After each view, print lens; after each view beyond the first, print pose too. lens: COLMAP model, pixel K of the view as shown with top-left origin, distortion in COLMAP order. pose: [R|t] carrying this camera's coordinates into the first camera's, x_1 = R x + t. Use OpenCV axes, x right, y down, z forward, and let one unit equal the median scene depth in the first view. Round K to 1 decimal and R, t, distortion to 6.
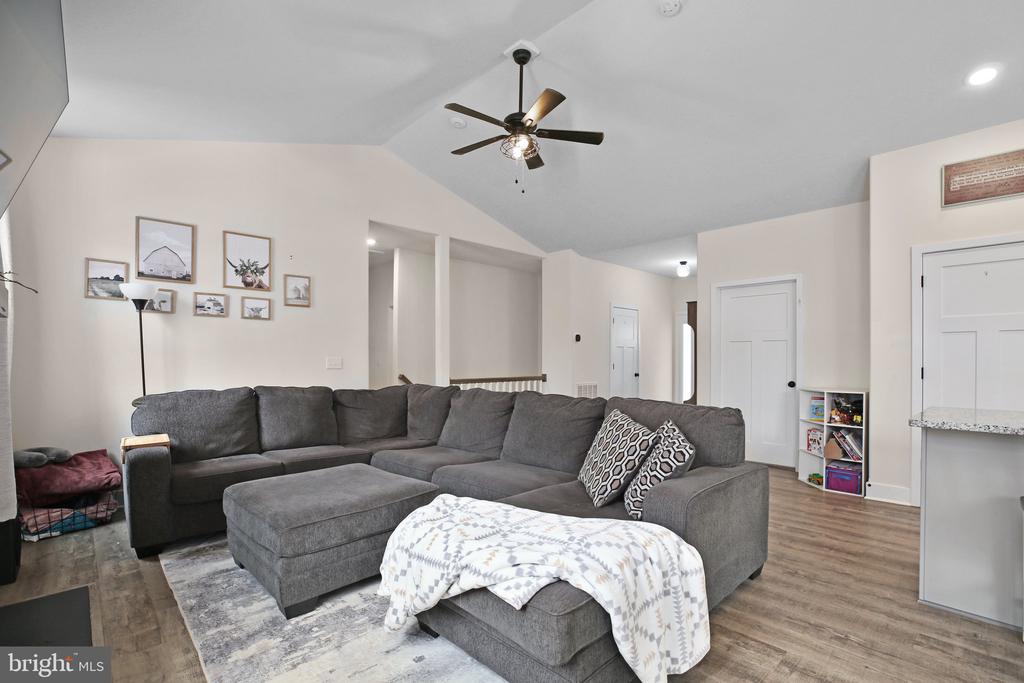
lens RADIAL K [[475.2, 0, 509.9], [0, 475.2, 360.9], [0, 0, 1]] dist [-0.032164, 0.009218]
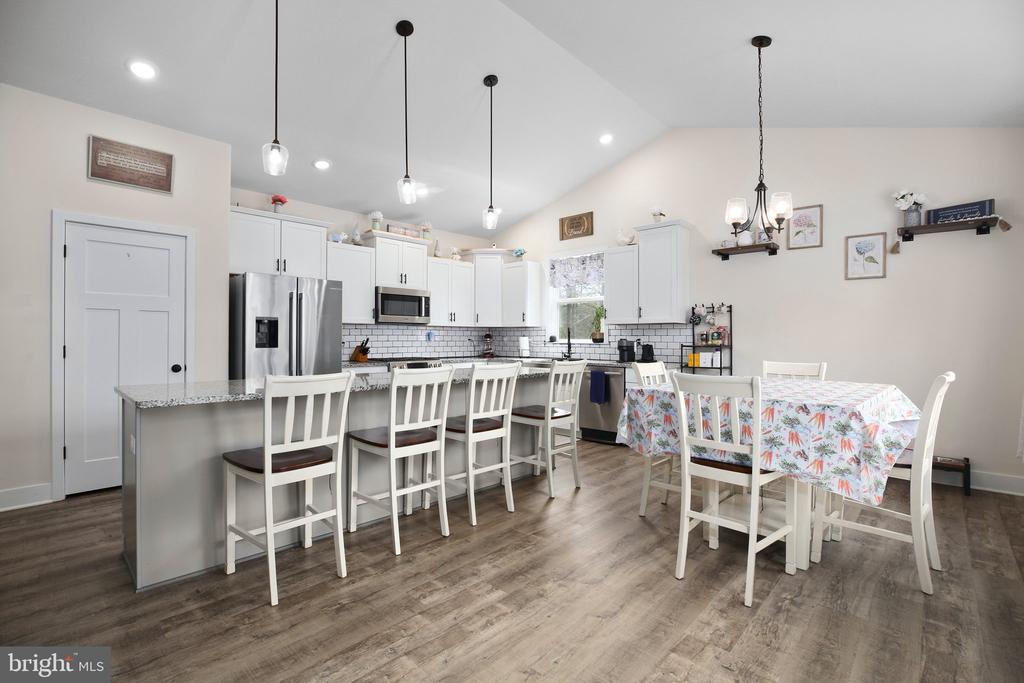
lens RADIAL K [[475.2, 0, 515.4], [0, 475.2, 333.8], [0, 0, 1]] dist [-0.032164, 0.009218]
pose [[-0.059156, 0.006808, 0.998226, -0.072918], [0.000953, 0.999977, -0.006763, -0.002190], [-0.998248, 0.000551, -0.059161, 0.173704]]
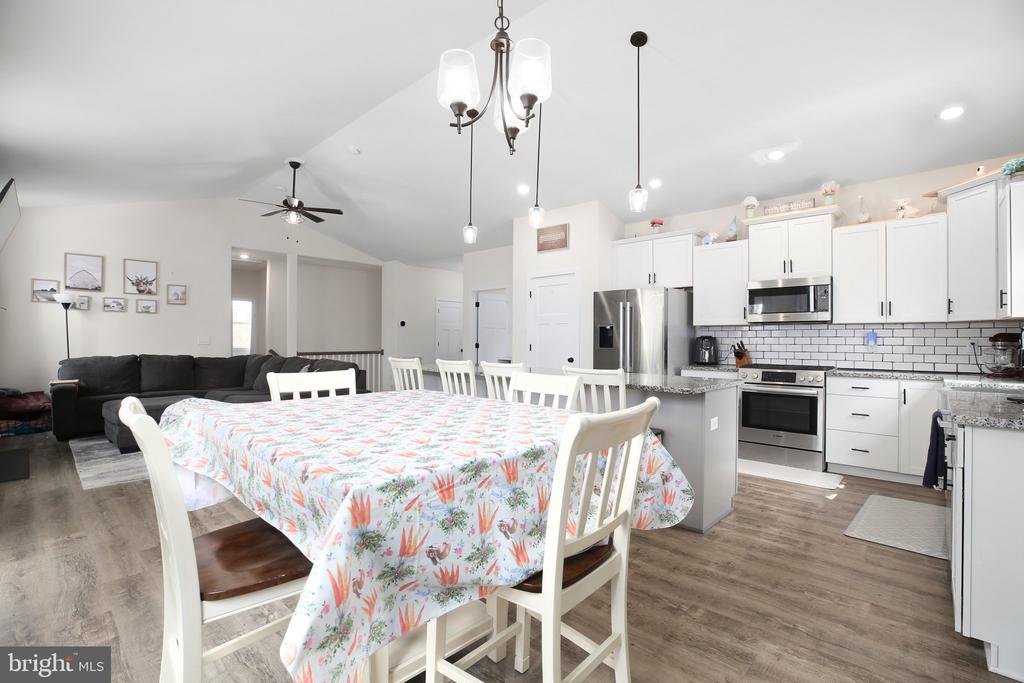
lens RADIAL K [[475.2, 0, 518.7], [0, 475.2, 336.0], [0, 0, 1]] dist [-0.032164, 0.009218]
pose [[0.998400, 0.002354, 0.056501, 0.738279], [-0.001824, 0.999954, -0.009435, 0.001924], [-0.056521, 0.009317, 0.998358, -0.760383]]
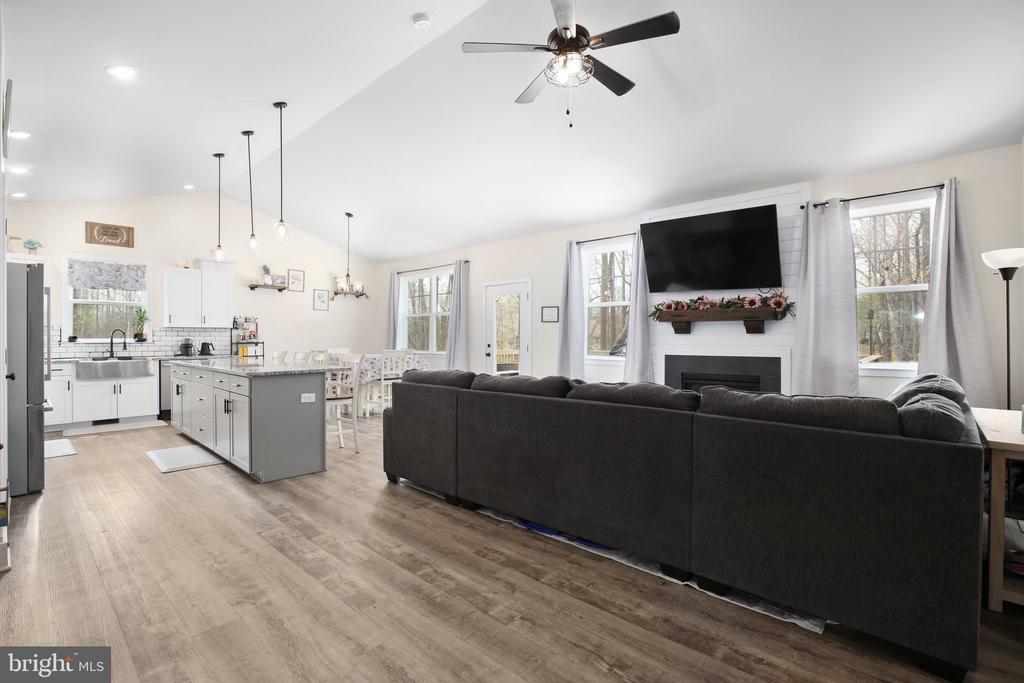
lens RADIAL K [[475.2, 0, 517.4], [0, 475.2, 345.3], [0, 0, 1]] dist [-0.032164, 0.009218]
pose [[-0.997524, 0.000249, -0.070331, 0.158500], [-0.000805, 0.999888, 0.014945, 0.002028], [0.070327, 0.014965, -0.997412, 1.783673]]
